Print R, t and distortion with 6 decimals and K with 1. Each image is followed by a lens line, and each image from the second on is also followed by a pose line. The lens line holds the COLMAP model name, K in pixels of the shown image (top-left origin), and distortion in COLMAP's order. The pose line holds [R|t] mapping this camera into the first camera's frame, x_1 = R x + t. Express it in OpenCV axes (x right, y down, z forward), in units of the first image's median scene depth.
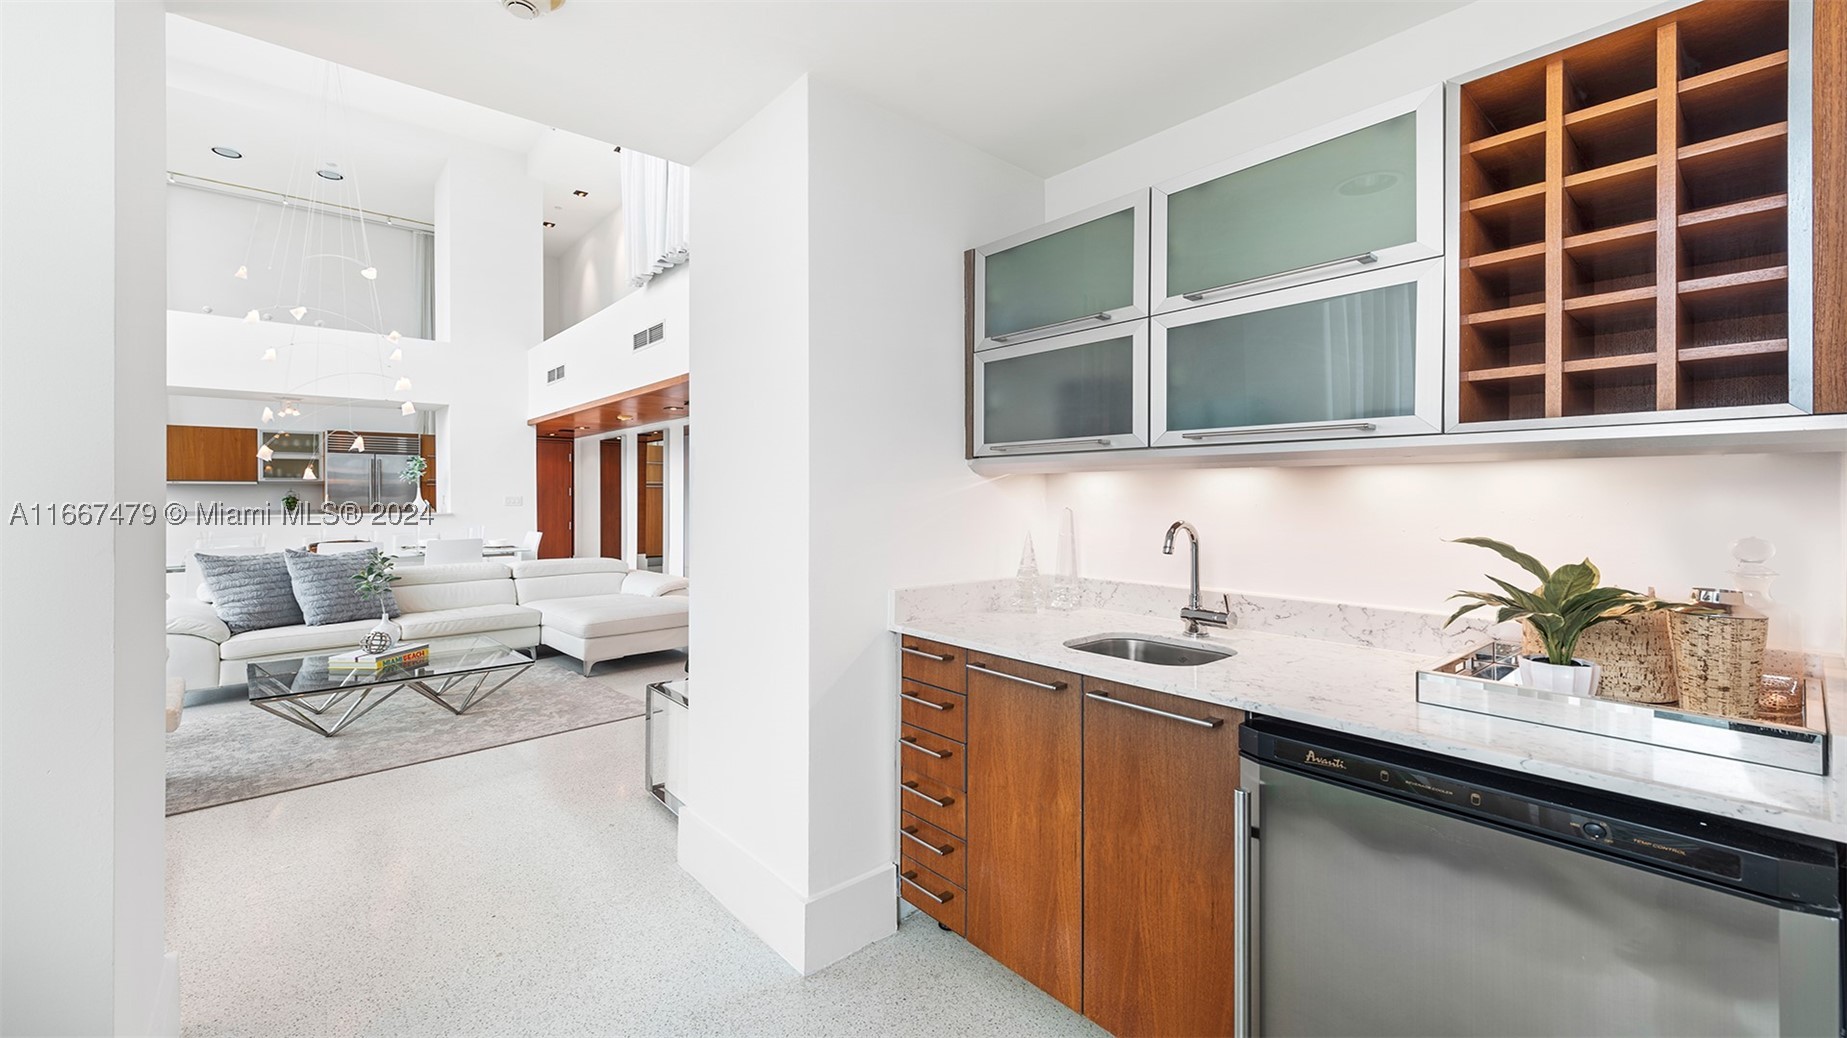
lens RADIAL K [[747.3, 0, 909.0], [0, 747.3, 495.2], [0, 0, 1]] dist [0.012635, -0.000079]
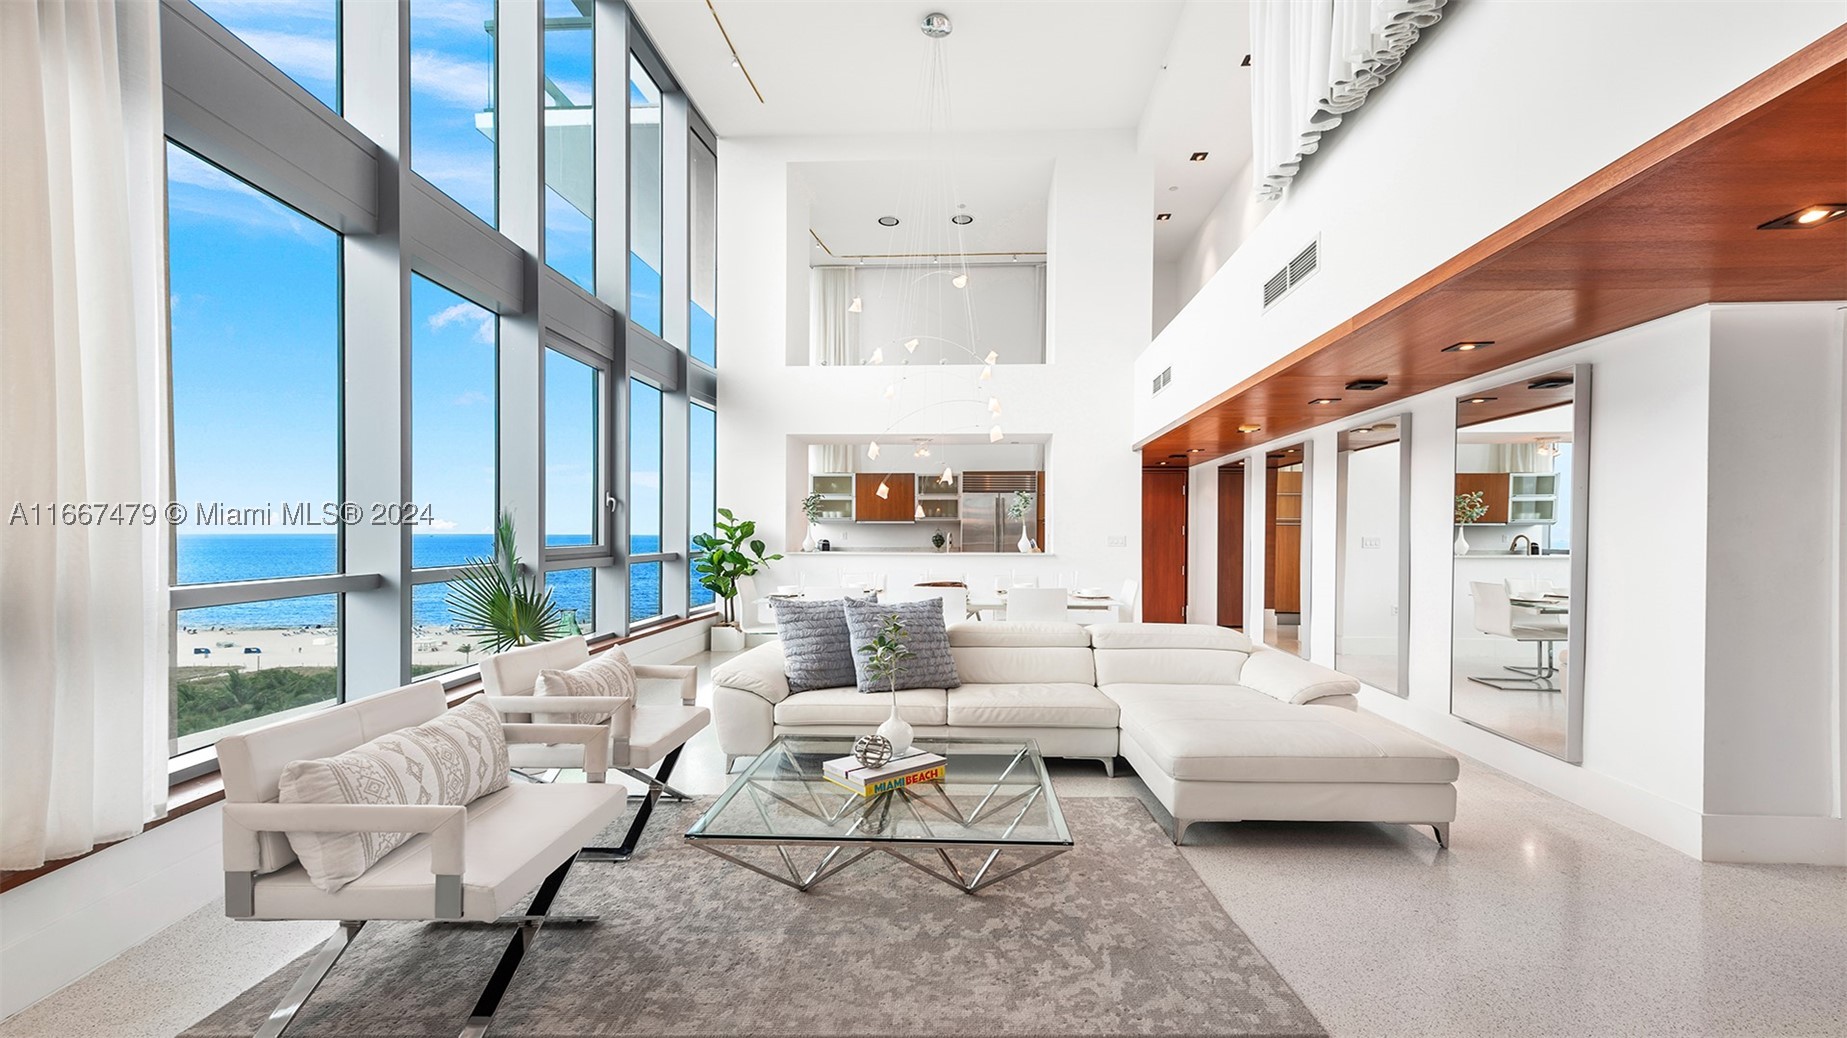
lens RADIAL K [[743.6, 0, 945.1], [0, 743.6, 543.7], [0, 0, 1]] dist [0.012921, -0.000155]
pose [[0.731022, 0.013119, -0.682228, -0.098624], [-0.004963, 0.999891, 0.013909, -0.000221], [0.682336, -0.006781, 0.731008, 0.264397]]
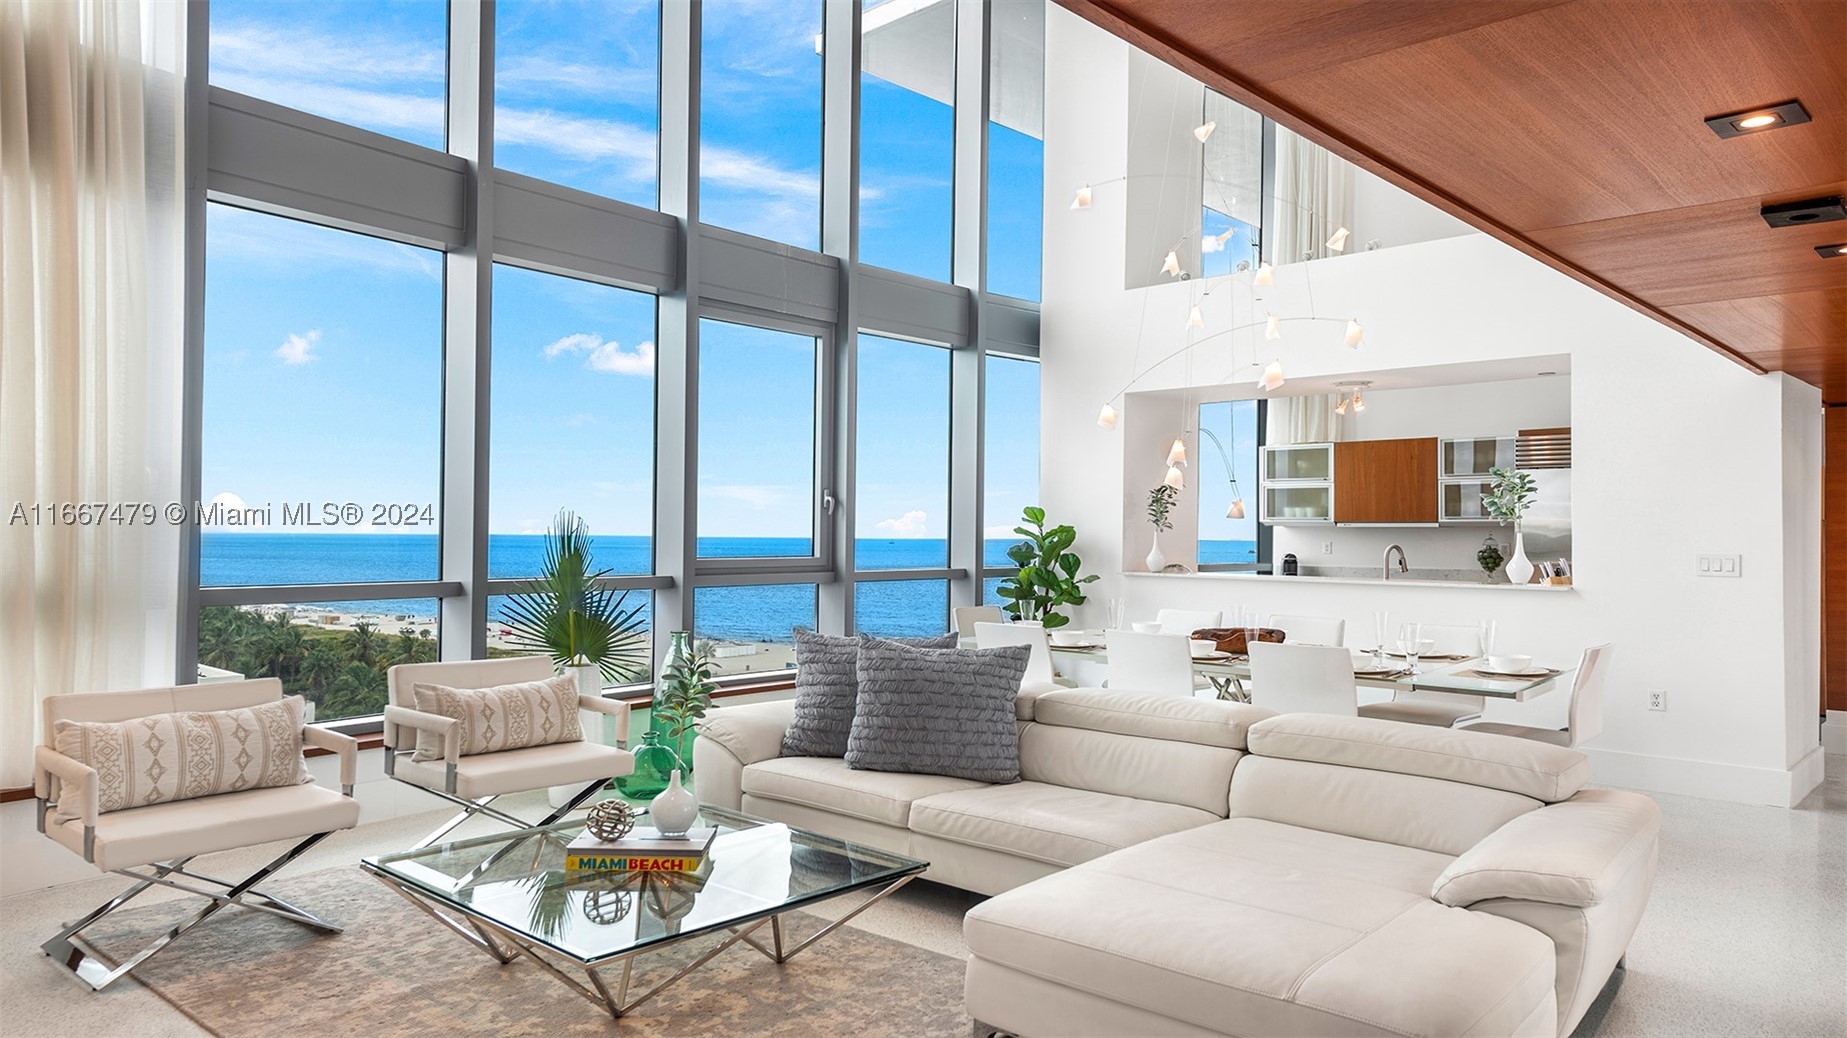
lens RADIAL K [[1200.1, 0, 918.5], [0, 1200.1, 530.5], [0, 0, 1]] dist [0.016748, -0.004948]
pose [[0.106744, -0.002064, -0.994284, 0.081468], [-0.009740, 0.999948, -0.003121, -0.005228], [0.994239, 0.010018, 0.106719, 0.534951]]
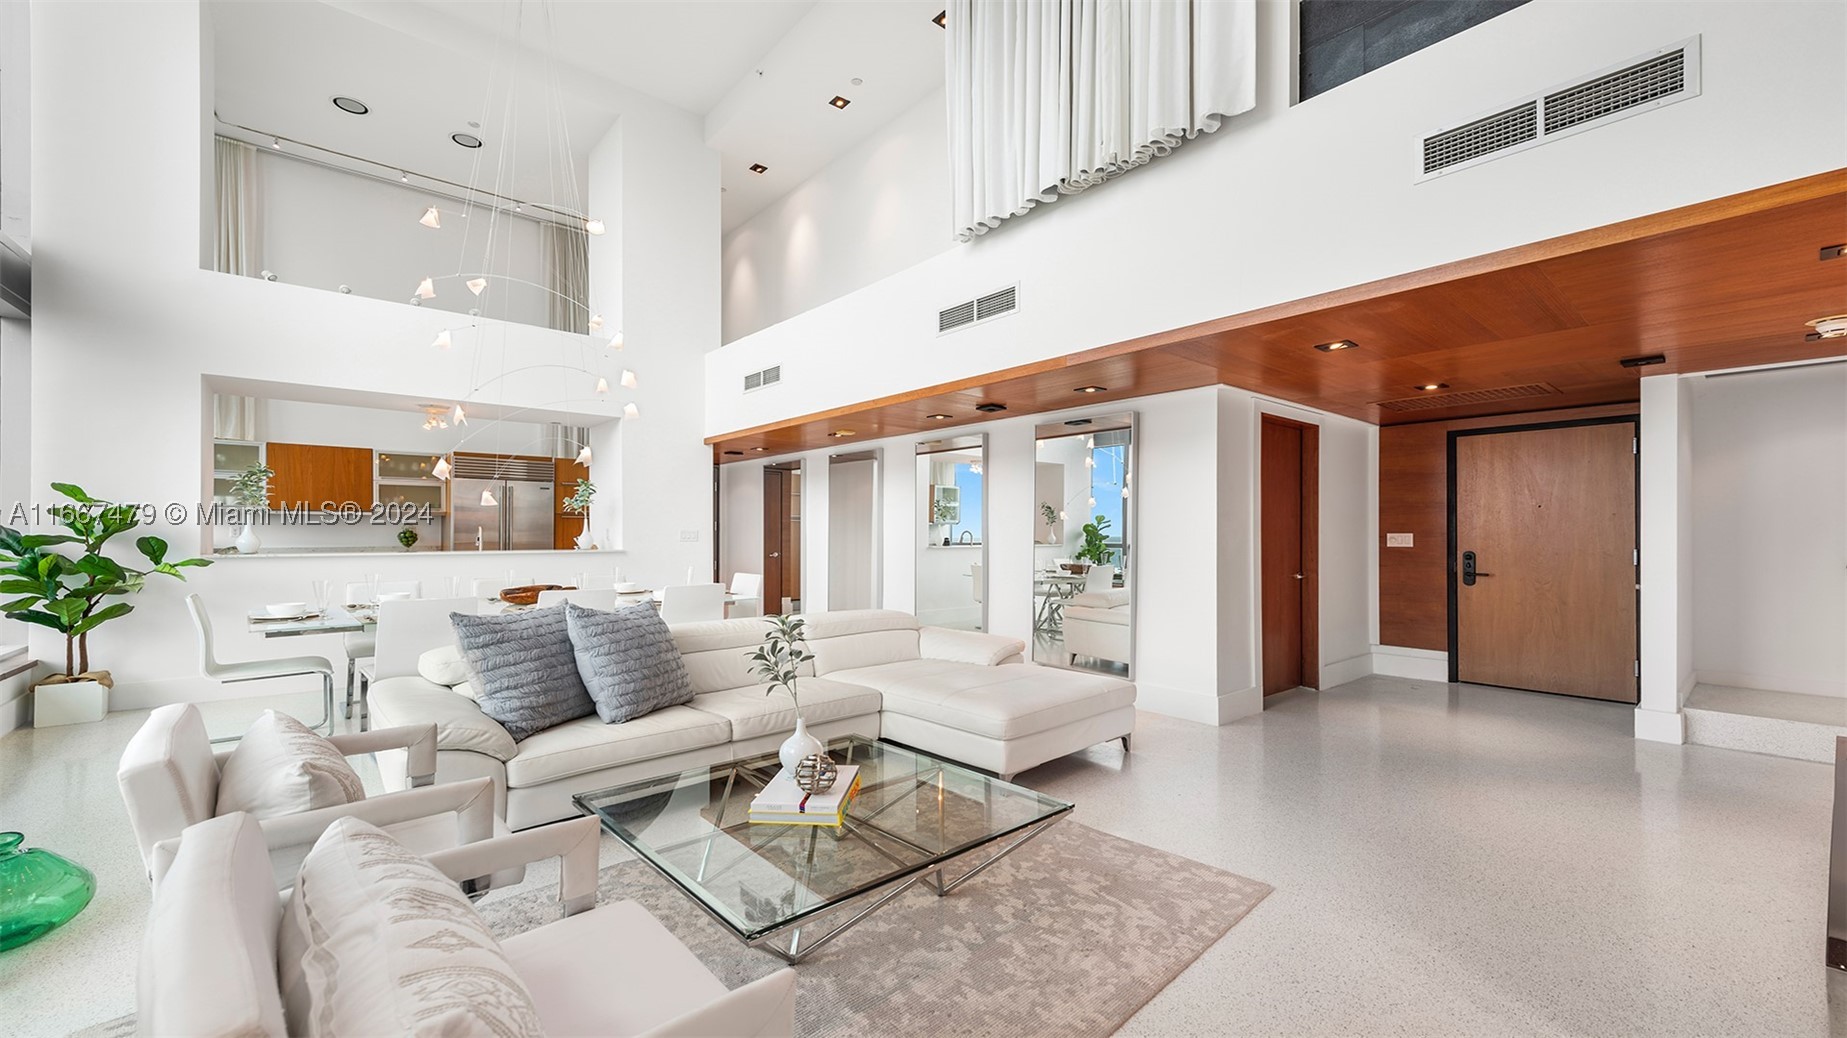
lens RADIAL K [[726.6, 0, 911.9], [0, 726.6, 536.5], [0, 0, 1]] dist [0.013369, -0.000109]
pose [[0.999995, 0.002794, 0.001623, -0.302558], [-0.002797, 0.999994, 0.002100, 0.006279], [-0.001617, -0.002104, 0.999996, 0.211364]]
